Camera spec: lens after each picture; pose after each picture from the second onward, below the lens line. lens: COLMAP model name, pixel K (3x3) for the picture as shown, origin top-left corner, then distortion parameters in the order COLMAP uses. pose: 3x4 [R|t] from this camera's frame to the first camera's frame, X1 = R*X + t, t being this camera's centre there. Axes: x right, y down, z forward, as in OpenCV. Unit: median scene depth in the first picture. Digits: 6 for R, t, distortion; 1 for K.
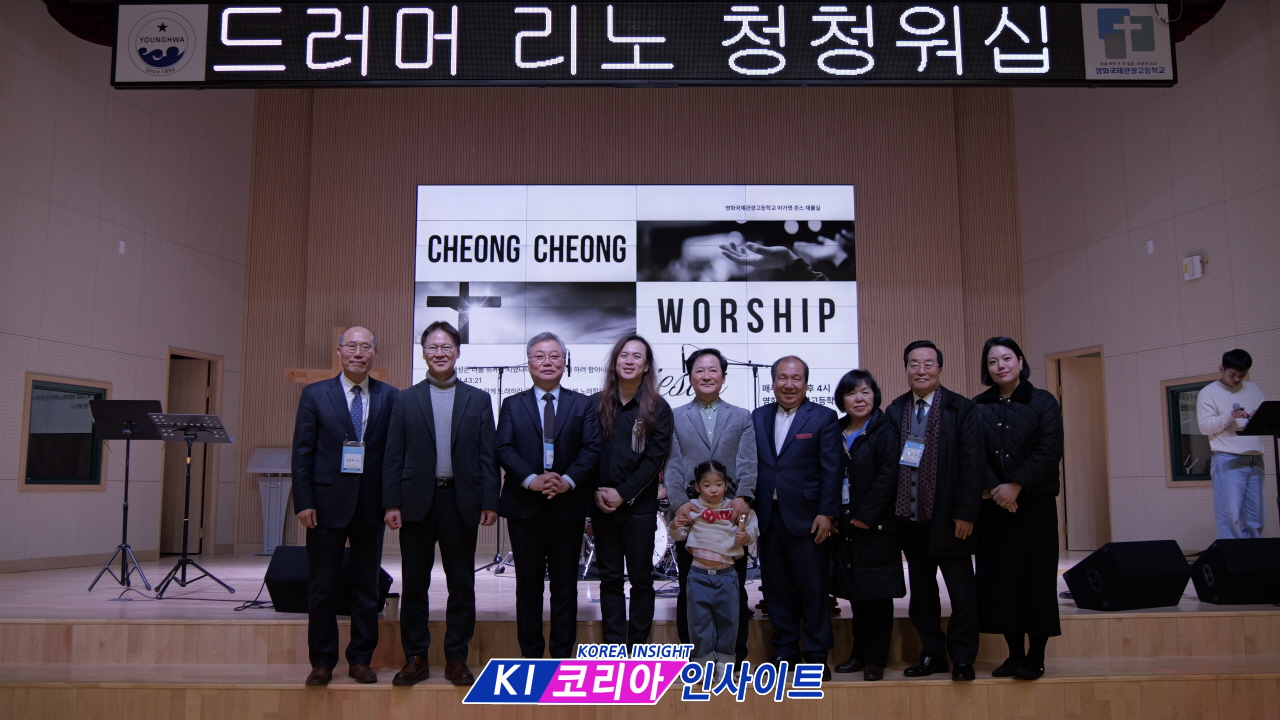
lens RADIAL K [[1081.8, 0, 640.0], [0, 1081.8, 360.0], [0, 0, 1]] dist [0.000889, 0.001502]
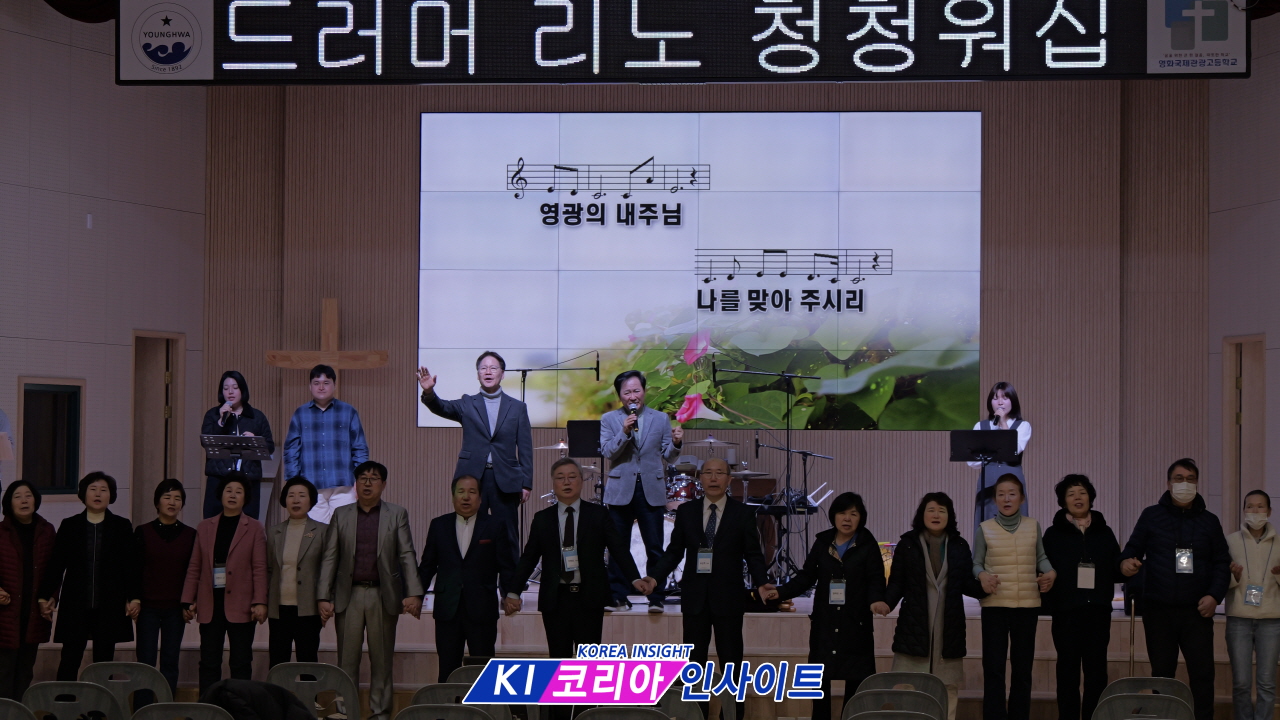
lens RADIAL K [[3292.4, 0, 640.0], [0, 3292.4, 360.0], [0, 0, 1]] dist [0.890859, 0.037951]
pose [[0.994489, 0.008801, -0.104473, 0.284714], [0.000451, 0.996102, 0.088205, -0.269719], [0.104842, -0.087766, 0.990609, -1.914540]]
